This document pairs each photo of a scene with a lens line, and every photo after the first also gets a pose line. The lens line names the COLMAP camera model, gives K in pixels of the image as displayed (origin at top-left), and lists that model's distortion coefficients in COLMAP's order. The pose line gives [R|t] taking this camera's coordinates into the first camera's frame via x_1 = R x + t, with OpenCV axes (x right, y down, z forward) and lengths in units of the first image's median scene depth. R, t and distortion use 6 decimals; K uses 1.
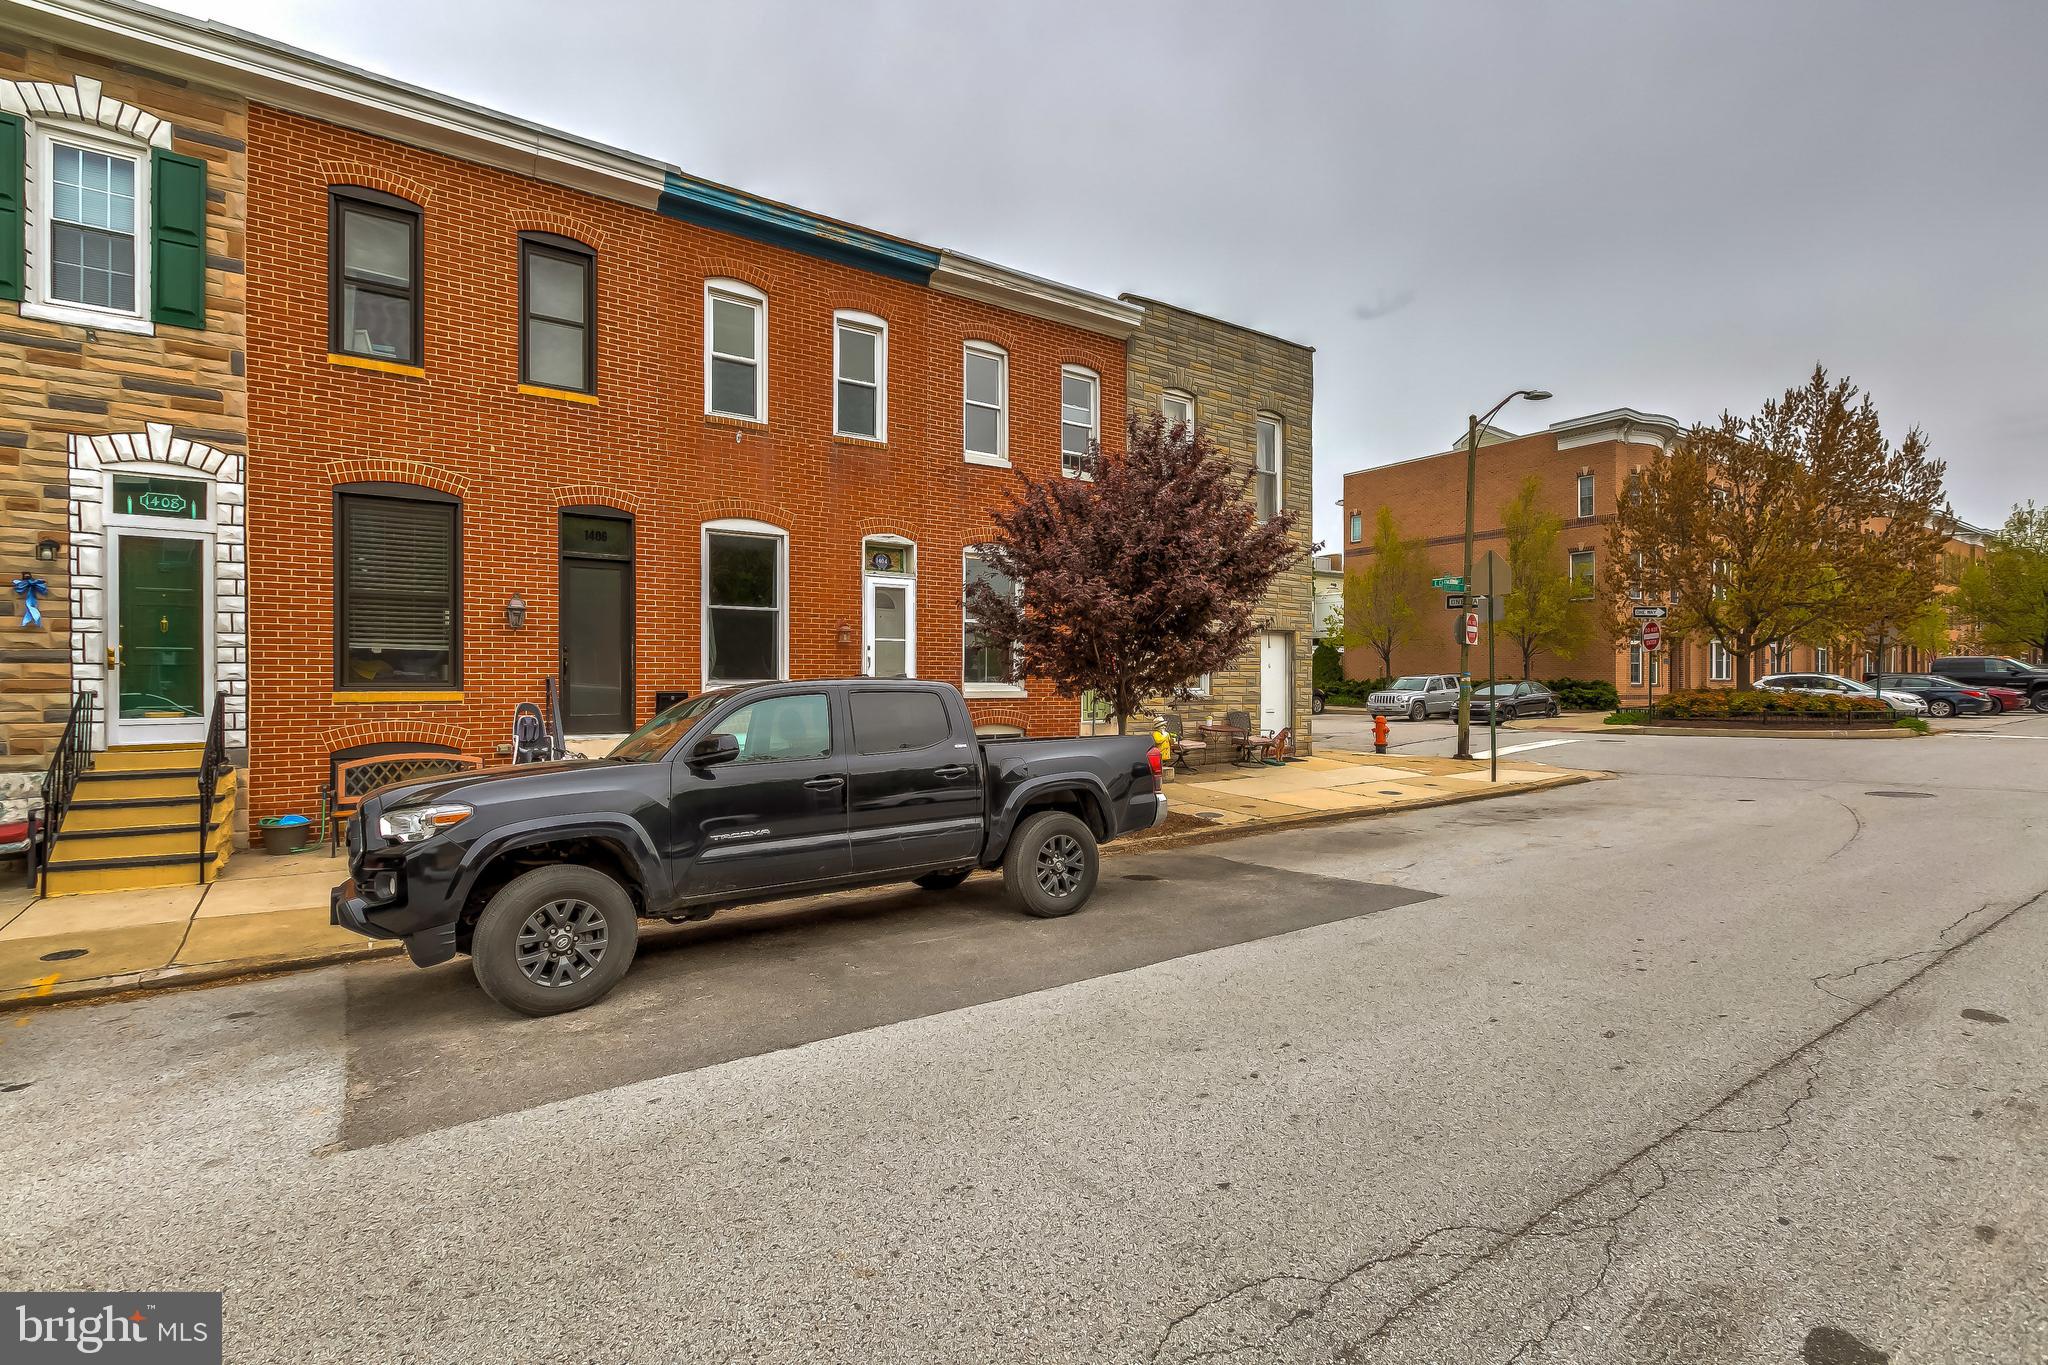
lens RADIAL K [[927.4, 0, 1031.2], [0, 927.4, 681.3], [0, 0, 1]] dist [0.001483, -0.000347]
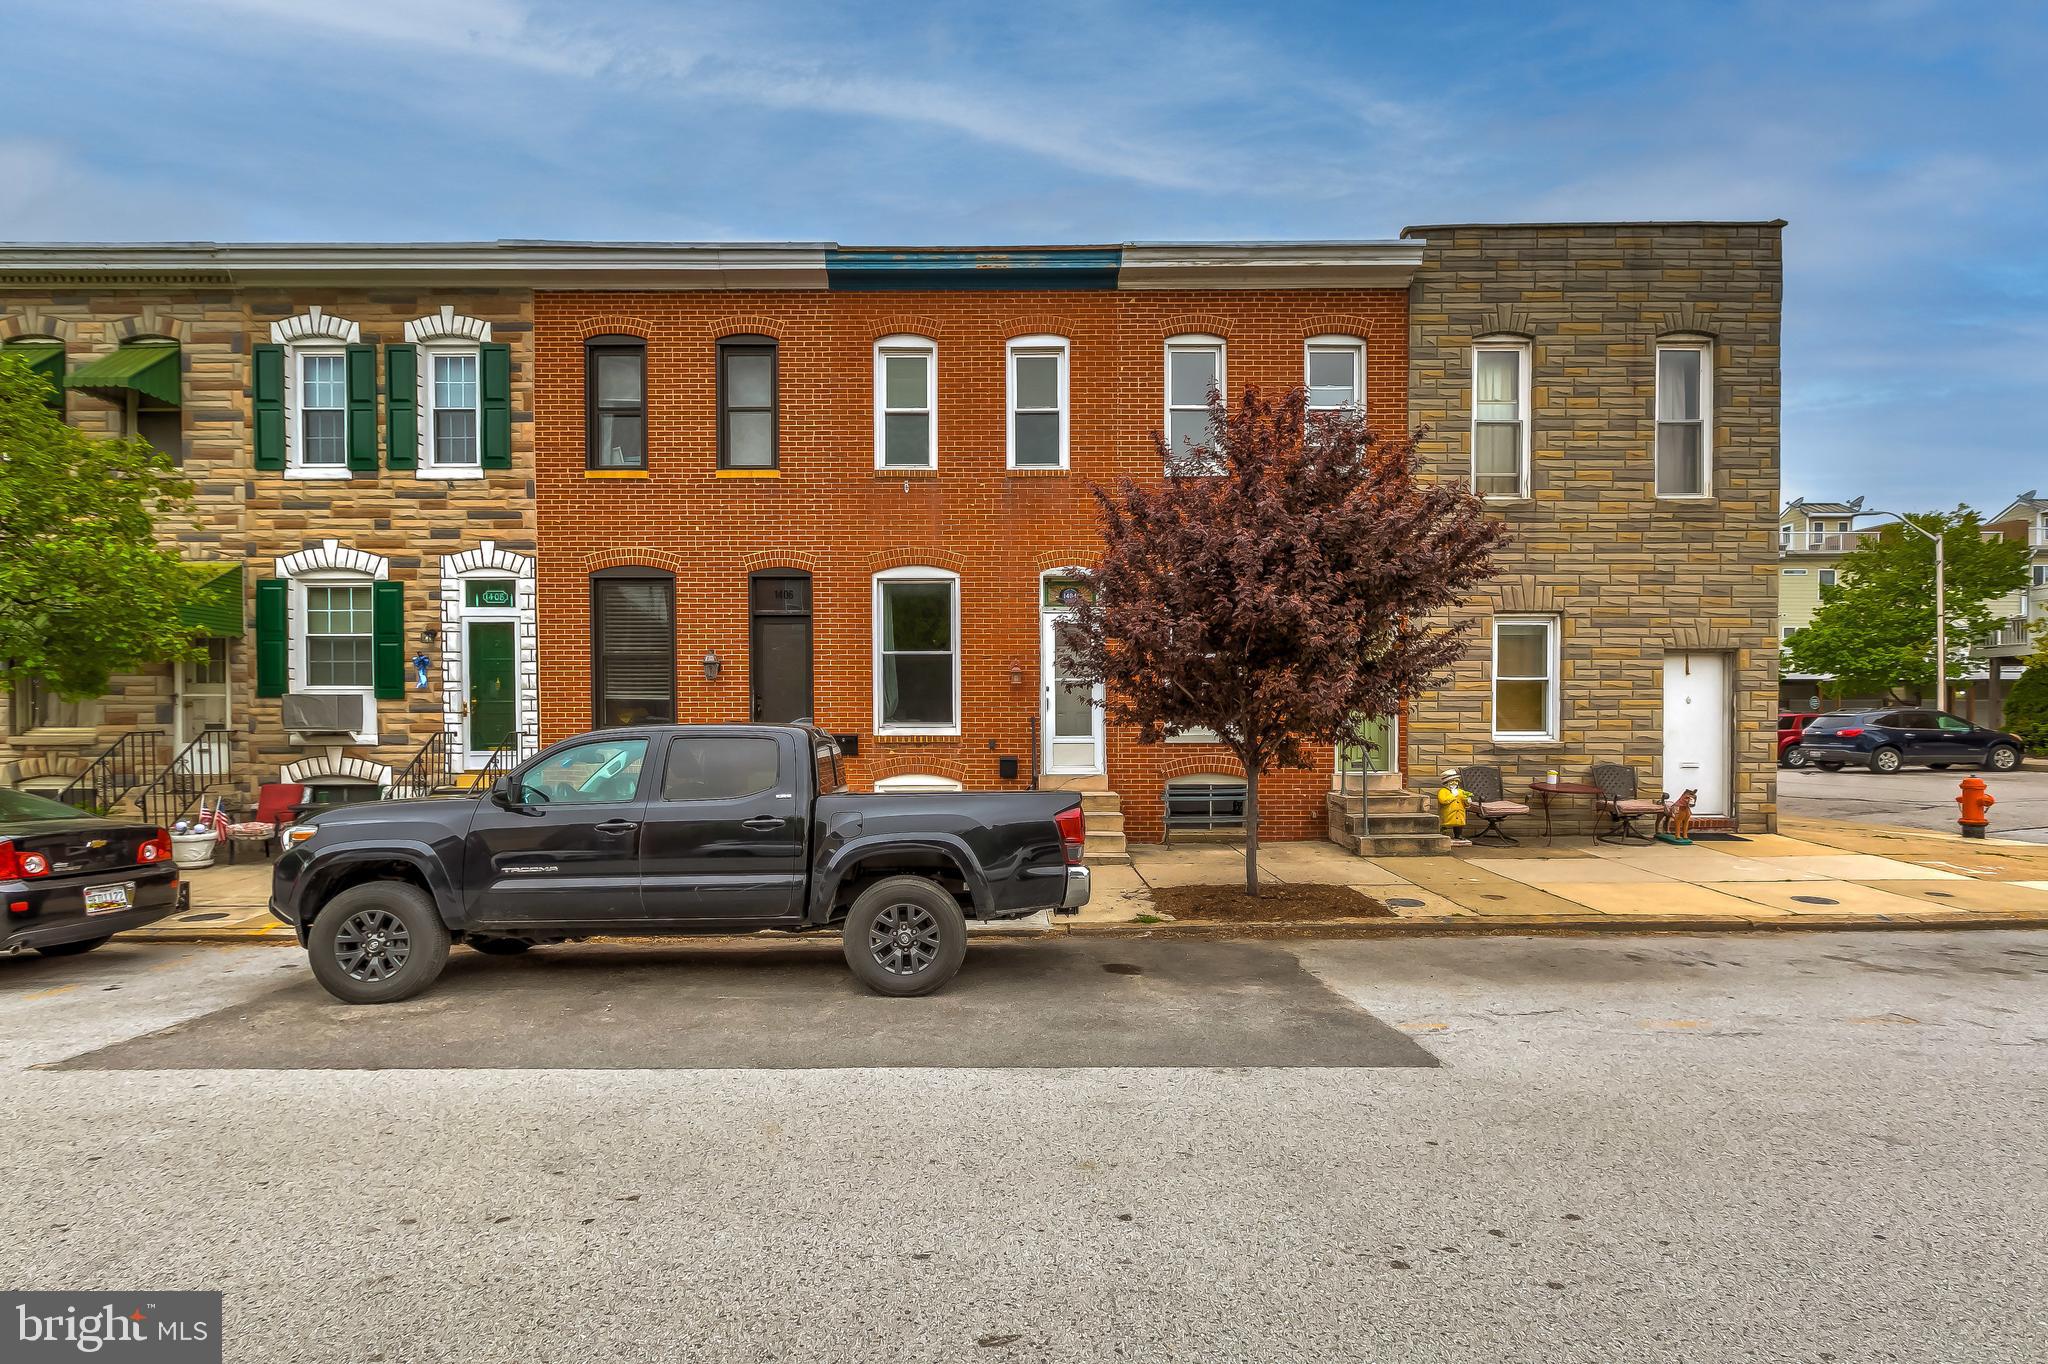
lens RADIAL K [[949.4, 0, 1094.9], [0, 949.4, 731.9], [0, 0, 1]] dist [0.000671, 0.000102]
pose [[0.822398, 0.005581, -0.568885, 0.601606], [0.001893, 0.999920, 0.012546, -0.005615], [0.568910, -0.011395, 0.822321, 0.326224]]
